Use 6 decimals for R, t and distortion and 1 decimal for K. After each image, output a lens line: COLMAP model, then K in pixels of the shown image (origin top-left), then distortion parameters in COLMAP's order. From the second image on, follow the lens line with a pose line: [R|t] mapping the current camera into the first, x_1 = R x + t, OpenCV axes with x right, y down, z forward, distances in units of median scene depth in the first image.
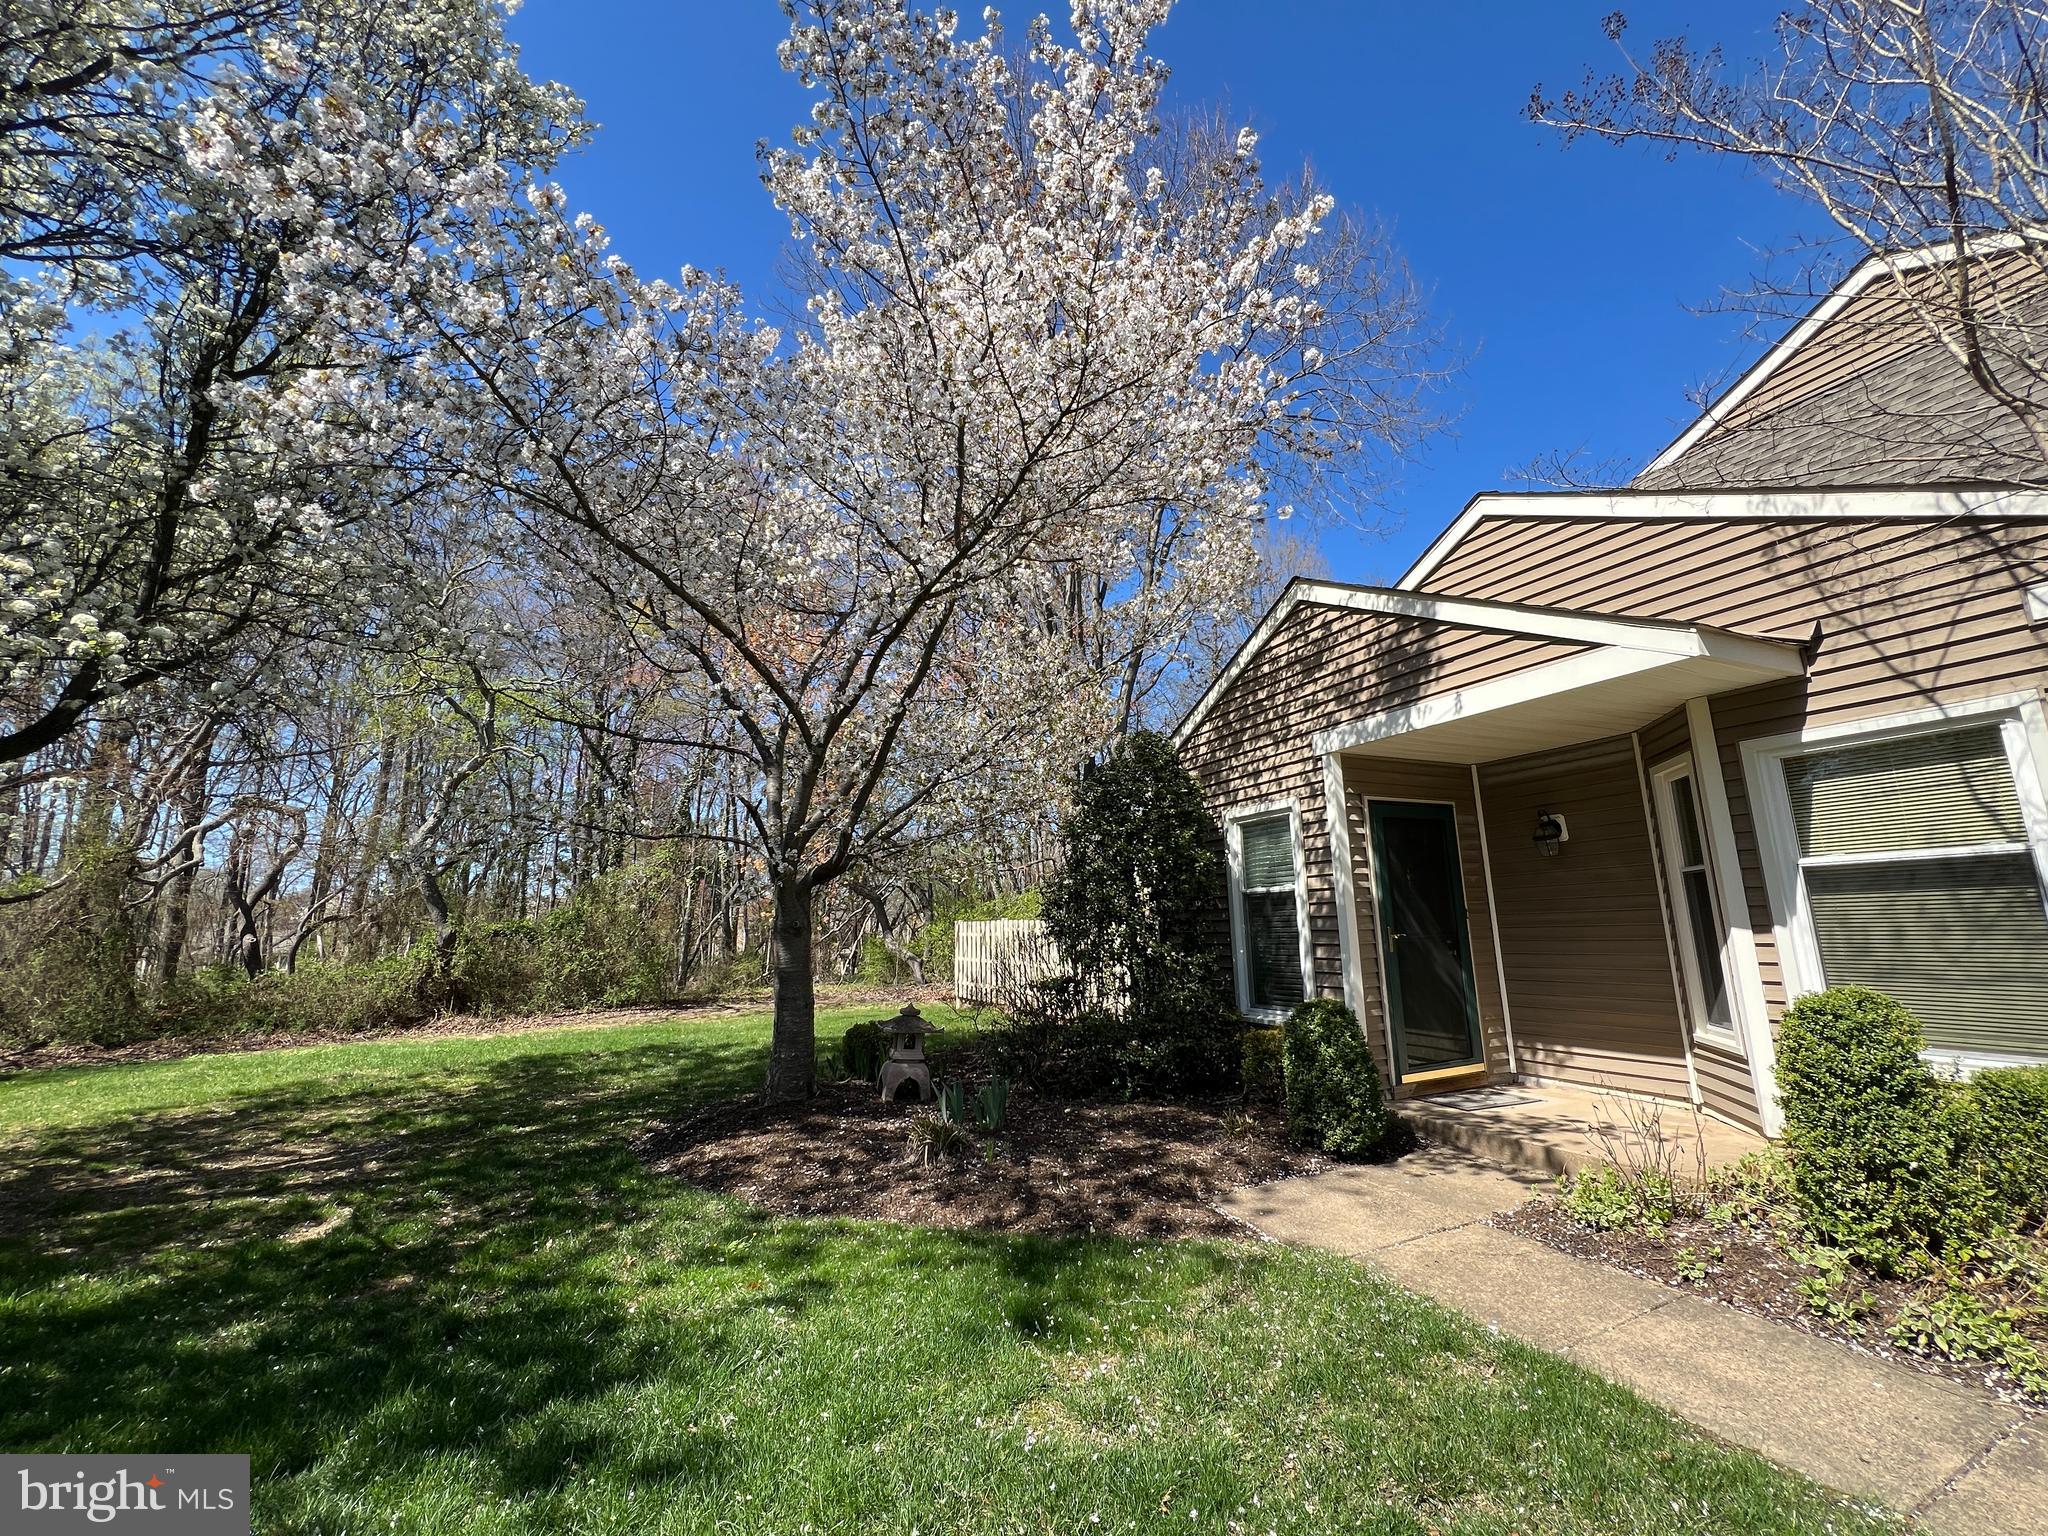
lens RADIAL K [[817.2, 0, 1030.5], [0, 817.2, 775.5], [0, 0, 1]] dist [-0.007627, 0.000194]
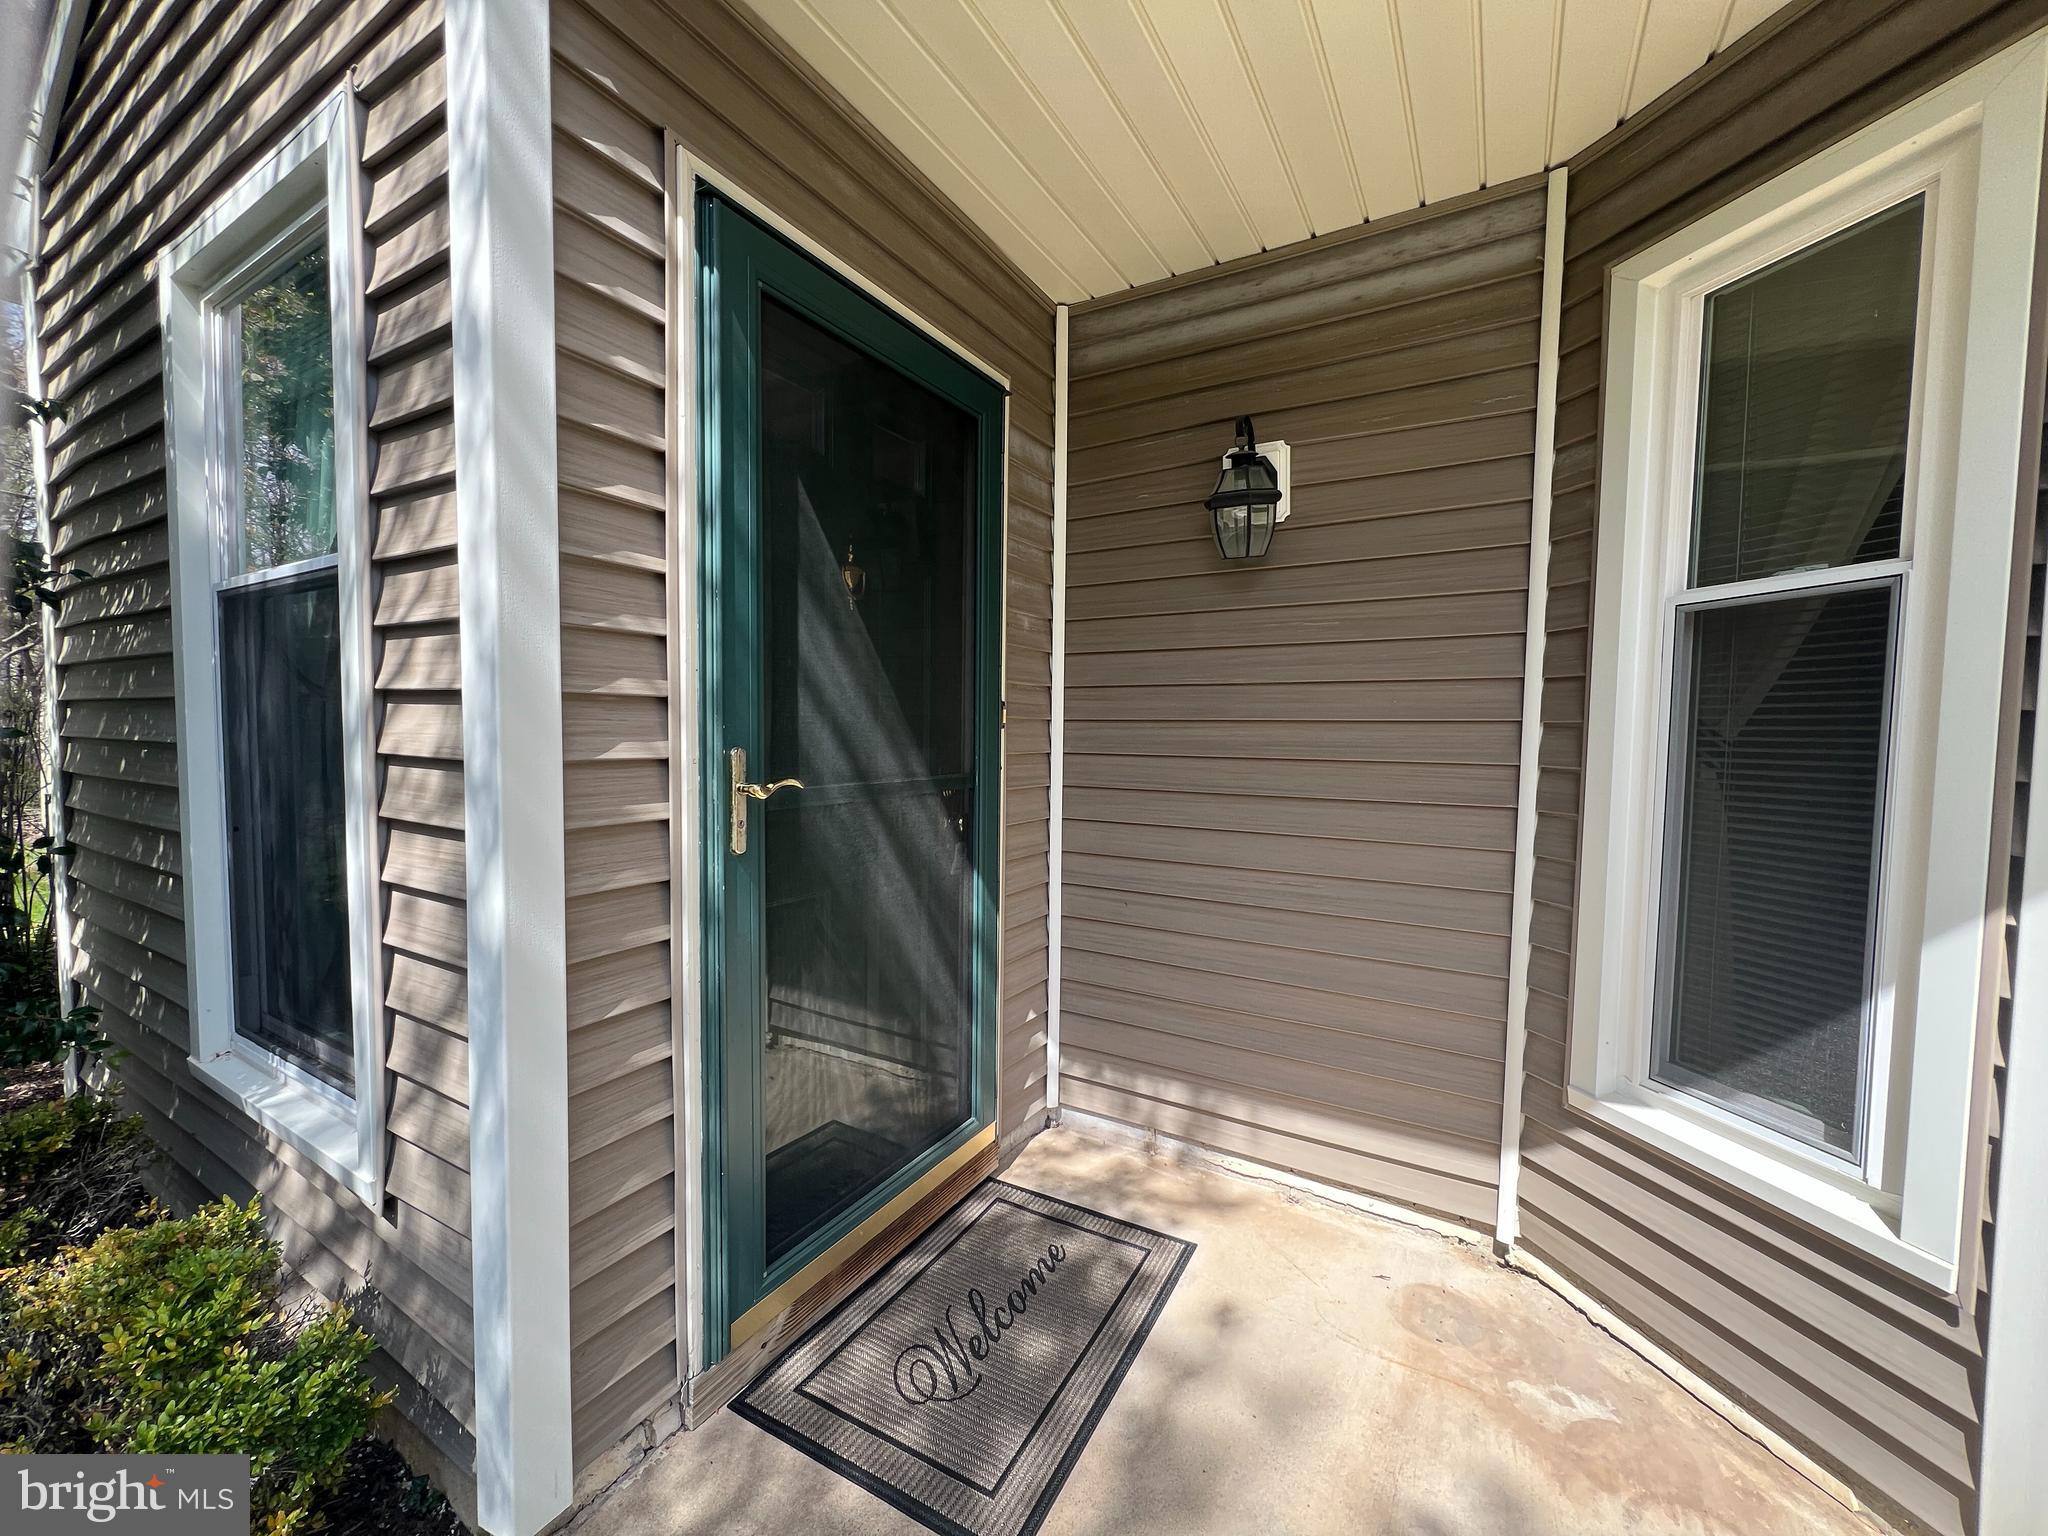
lens RADIAL K [[817.2, 0, 1020.0], [0, 817.2, 769.9], [0, 0, 1]] dist [-0.007627, 0.000194]
pose [[0.833715, 0.006291, 0.552159, 0.377768], [-0.134645, 0.972069, 0.192229, 0.134266], [-0.535527, -0.234610, 0.811276, 0.765623]]
